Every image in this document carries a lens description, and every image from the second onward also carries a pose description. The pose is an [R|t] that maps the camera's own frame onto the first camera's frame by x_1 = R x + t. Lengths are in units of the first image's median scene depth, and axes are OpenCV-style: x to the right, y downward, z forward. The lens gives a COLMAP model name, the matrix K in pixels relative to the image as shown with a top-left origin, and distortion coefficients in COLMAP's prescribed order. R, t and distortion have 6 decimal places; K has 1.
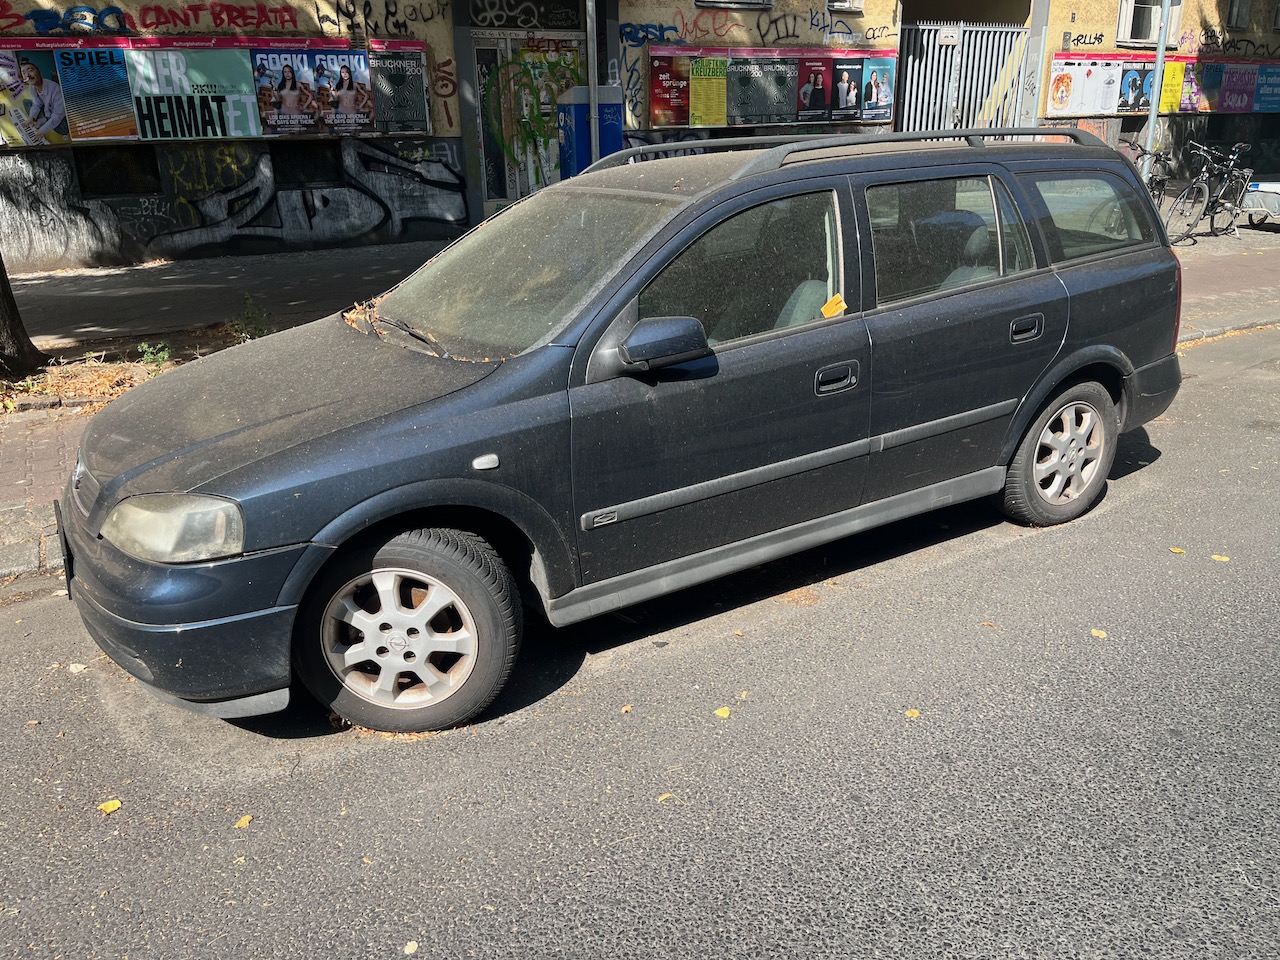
lens RADIAL K [[976.8, 0, 645.4], [0, 976.8, 475.9], [0, 0, 1]] dist [0.038069, -0.048382]
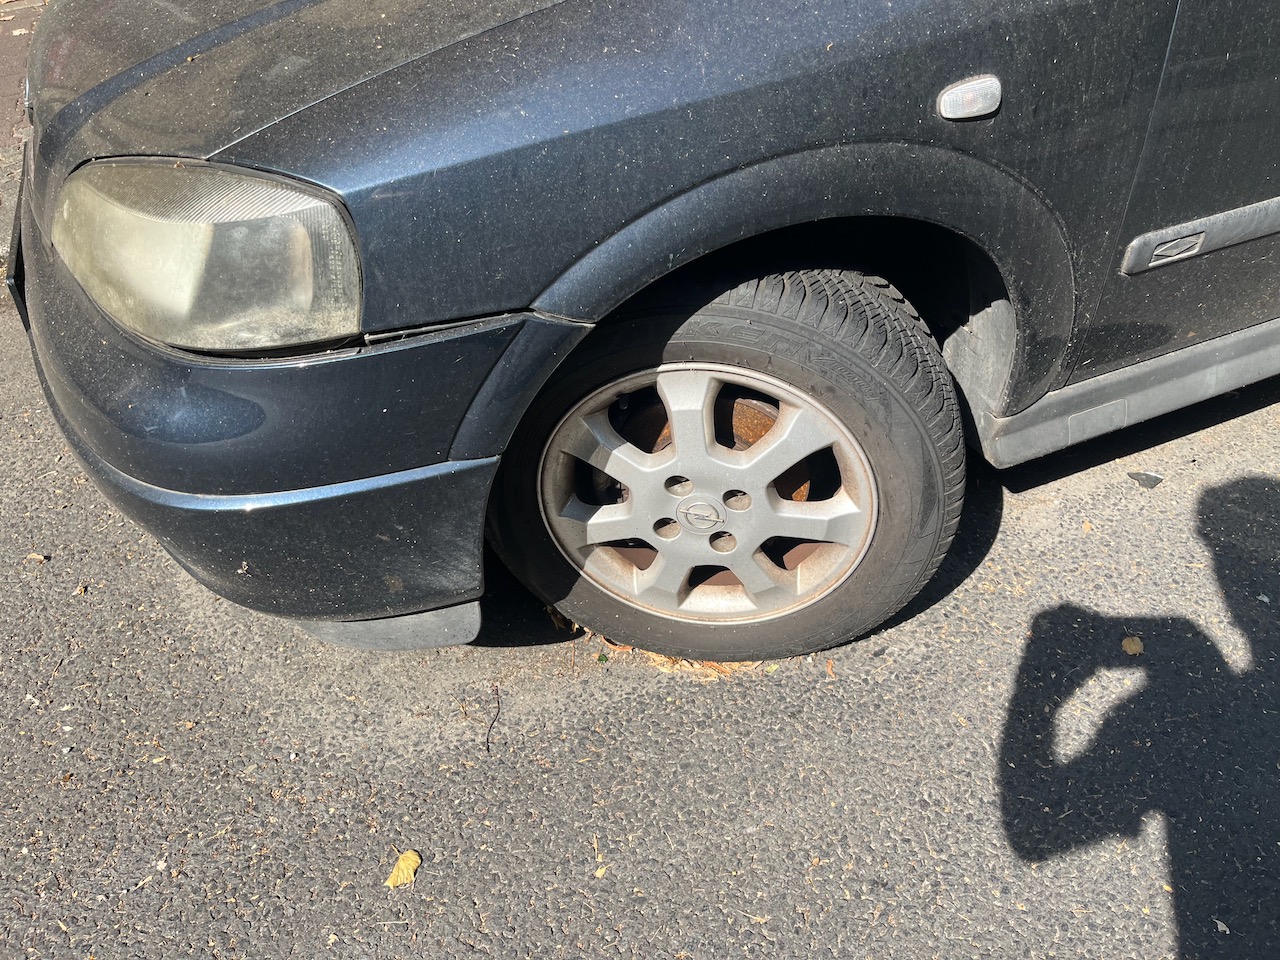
lens RADIAL K [[976.8, 0, 643.8], [0, 976.8, 484.2], [0, 0, 1]] dist [0.038069, -0.048382]
pose [[0.989435, 0.083221, -0.118711, -0.228988], [-0.034286, 0.929923, 0.366151, -0.010392], [0.140864, -0.358213, 0.922952, 0.585291]]
